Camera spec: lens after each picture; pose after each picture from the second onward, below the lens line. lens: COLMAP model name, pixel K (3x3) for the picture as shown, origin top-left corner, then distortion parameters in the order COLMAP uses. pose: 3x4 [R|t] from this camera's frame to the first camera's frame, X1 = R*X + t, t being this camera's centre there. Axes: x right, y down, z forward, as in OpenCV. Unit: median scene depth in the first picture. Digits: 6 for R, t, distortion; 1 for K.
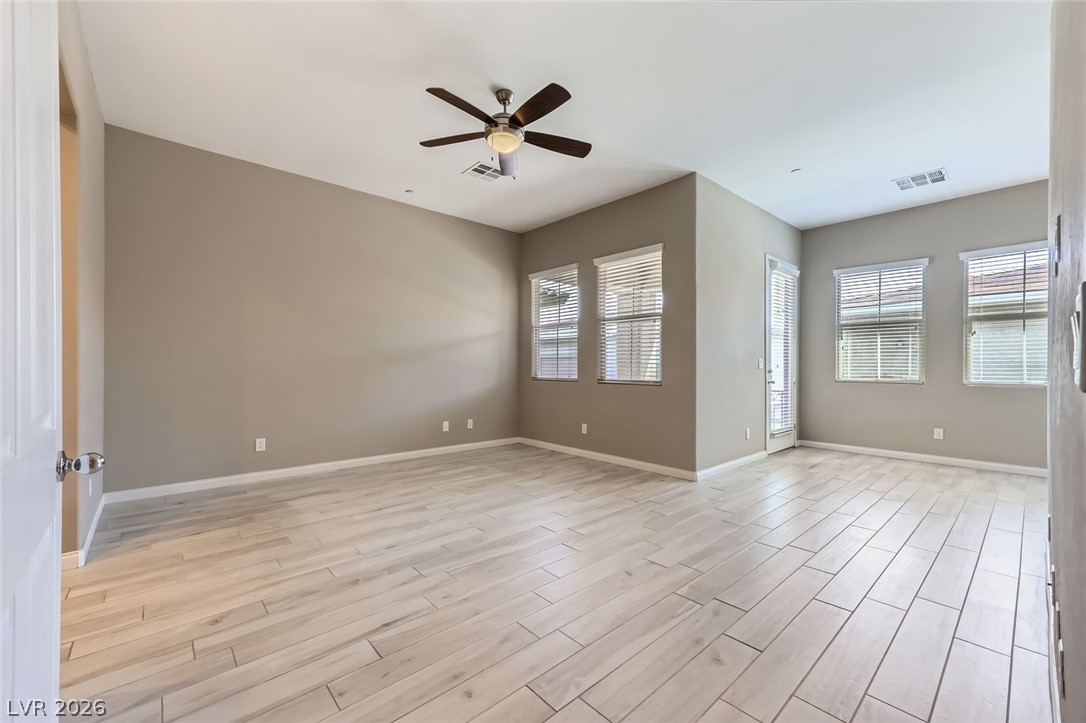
lens RADIAL K [[440.1, 0, 537.2], [0, 440.1, 366.2], [0, 0, 1]] dist [0.000561, 0.000263]
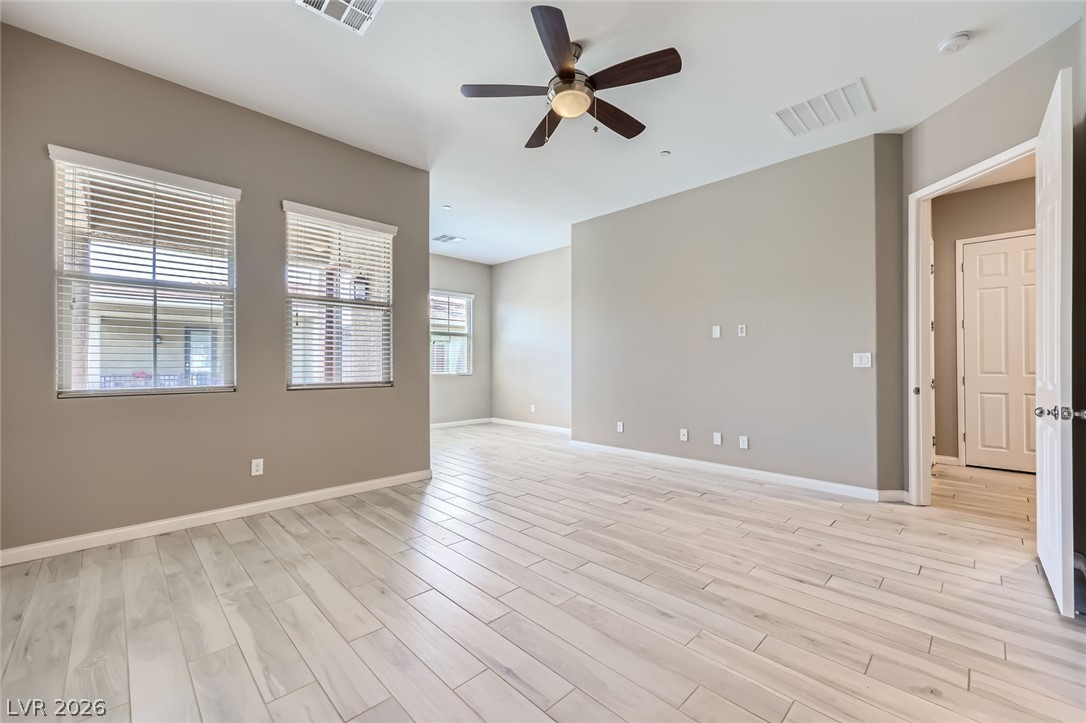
lens RADIAL K [[440.1, 0, 556.7], [0, 440.1, 360.0], [0, 0, 1]] dist [0.000561, 0.000263]
pose [[-0.083560, 0.005000, 0.996490, -0.805011], [0.001565, 0.999987, -0.004886, -0.004262], [-0.996502, 0.001151, -0.083567, 0.955811]]
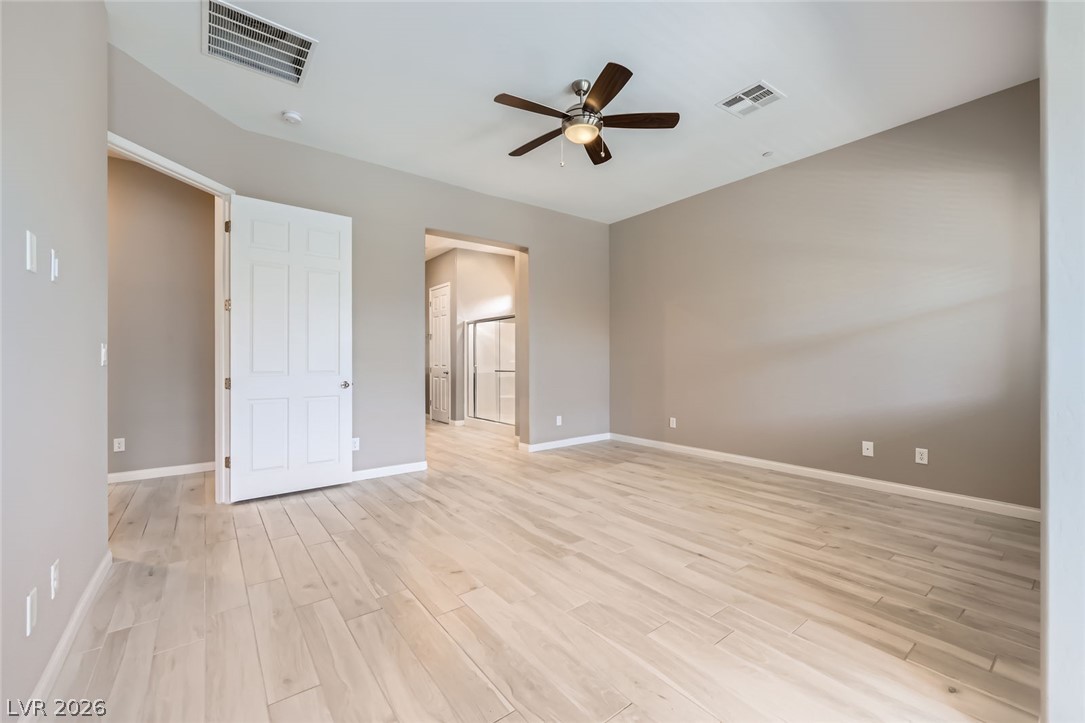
lens RADIAL K [[439.7, 0, 536.7], [0, 439.7, 359.3], [0, 0, 1]] dist [0.000561, 0.000263]
pose [[-0.084391, -0.005808, -0.996416, 0.791676], [0.002835, 0.999978, -0.006069, 0.003432], [0.996429, -0.003337, -0.084372, 0.853597]]
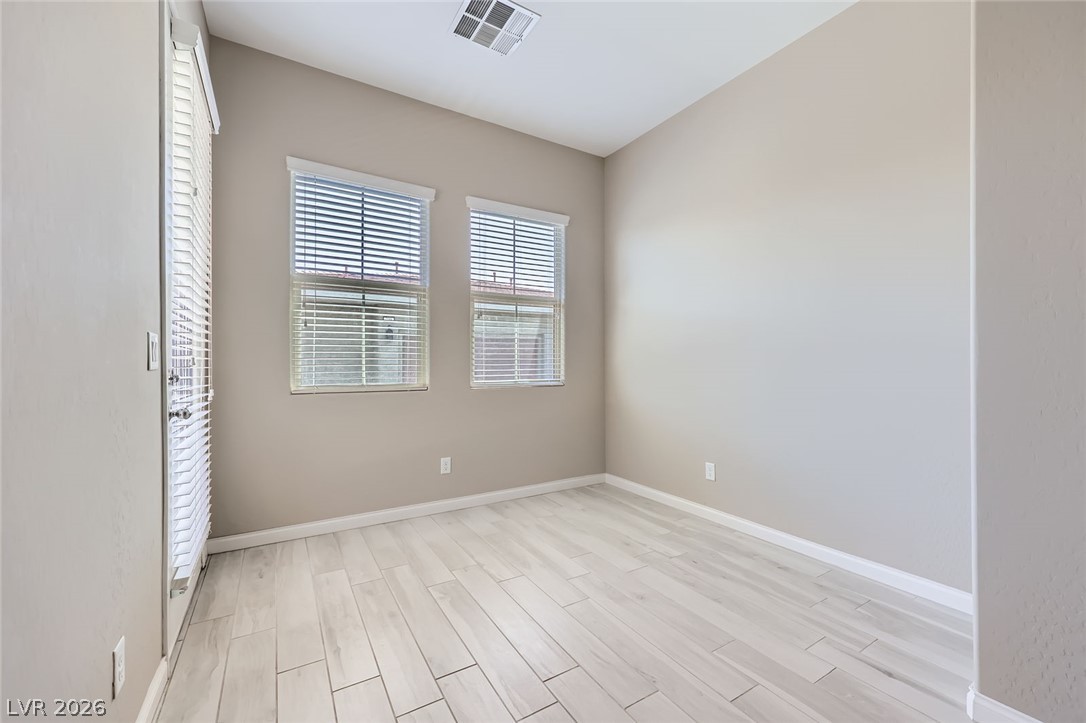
lens RADIAL K [[440.1, 0, 539.6], [0, 440.1, 363.9], [0, 0, 1]] dist [0.000561, 0.000263]
pose [[0.185040, 0.001944, 0.982729, 0.427350], [0.005389, 0.999981, -0.002993, 0.009110], [-0.982716, 0.005849, 0.185026, 1.060832]]
